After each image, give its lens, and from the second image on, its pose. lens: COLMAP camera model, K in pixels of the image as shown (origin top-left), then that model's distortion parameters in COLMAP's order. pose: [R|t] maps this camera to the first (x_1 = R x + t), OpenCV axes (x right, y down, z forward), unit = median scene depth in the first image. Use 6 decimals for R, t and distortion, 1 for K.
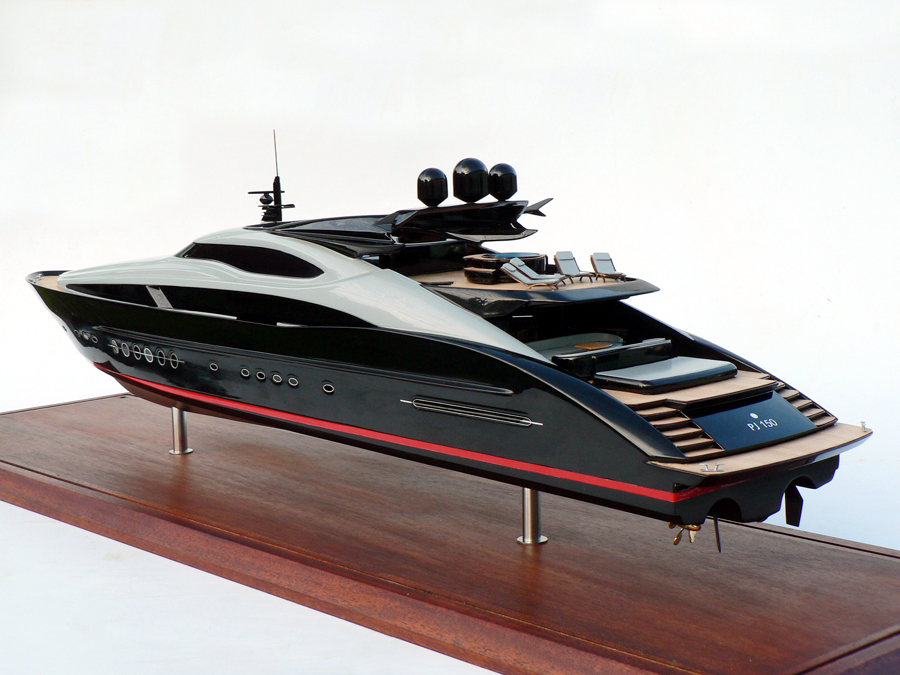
lens RADIAL K [[1589.9, 0, 450.0], [0, 1589.9, 337.5], [0, 0, 1]] dist [0.013632, -0.064303]
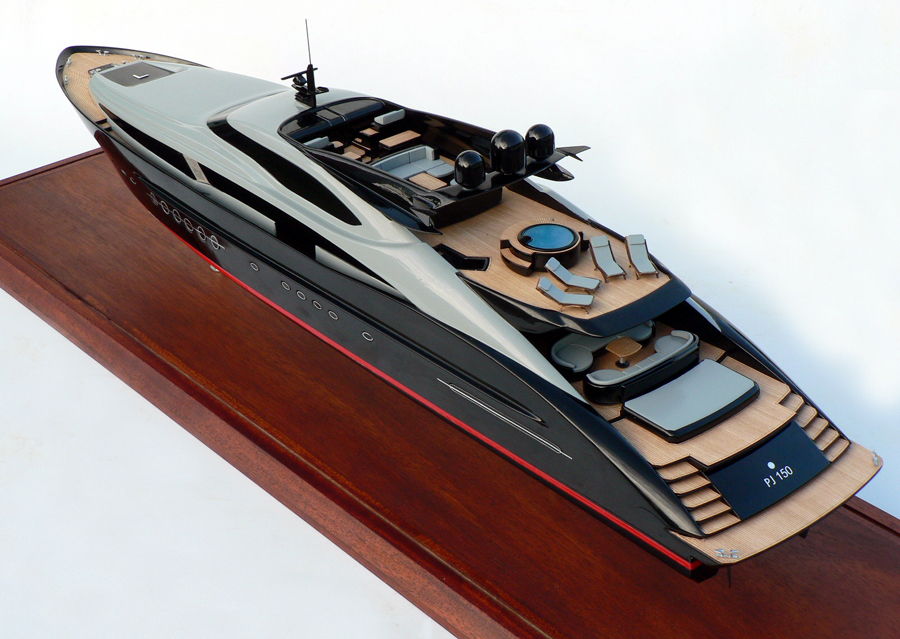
lens RADIAL K [[1565.6, 0, 450.0], [0, 1565.6, 319.5], [0, 0, 1]] dist [0.014549, 0.071546]
pose [[0.999867, 0.012317, -0.010663, -0.012723], [-0.007597, 0.931512, 0.363632, -0.389440], [0.014412, -0.363503, 0.931482, 0.051732]]
